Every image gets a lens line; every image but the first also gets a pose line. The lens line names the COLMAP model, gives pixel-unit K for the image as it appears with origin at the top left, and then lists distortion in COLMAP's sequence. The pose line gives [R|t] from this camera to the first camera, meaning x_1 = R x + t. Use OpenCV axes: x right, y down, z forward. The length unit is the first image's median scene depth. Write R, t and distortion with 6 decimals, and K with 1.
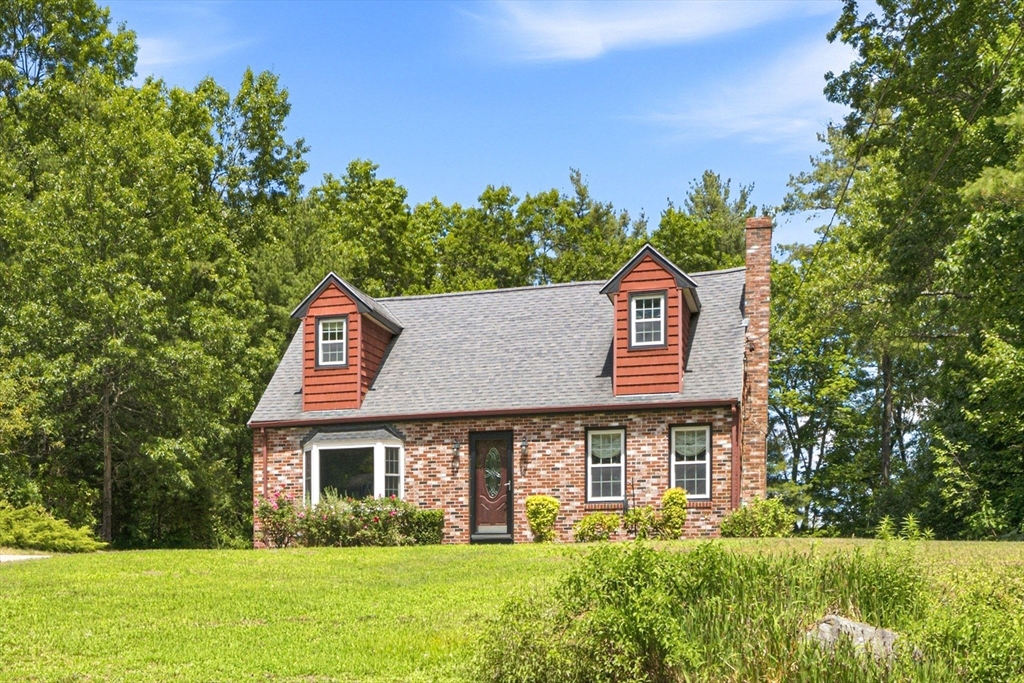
lens RADIAL K [[1138.2, 0, 512.3], [0, 1138.2, 341.3], [0, 0, 1]] dist [0.001790, 0.000000]
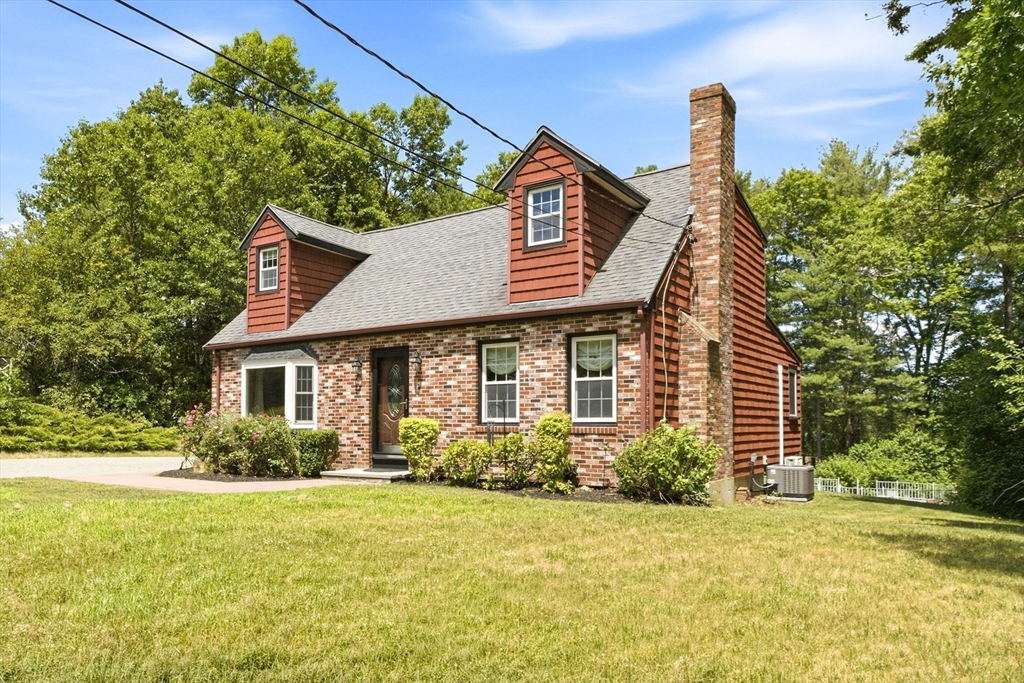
lens RADIAL K [[583.8, 0, 524.8], [0, 583.8, 316.0], [0, 0, 1]] dist [-0.001003, 0.001791]
pose [[0.912874, -0.047780, -0.405437, 0.286165], [0.062477, 0.997779, 0.023084, 0.047687], [0.403433, -0.046403, 0.913832, 0.592904]]
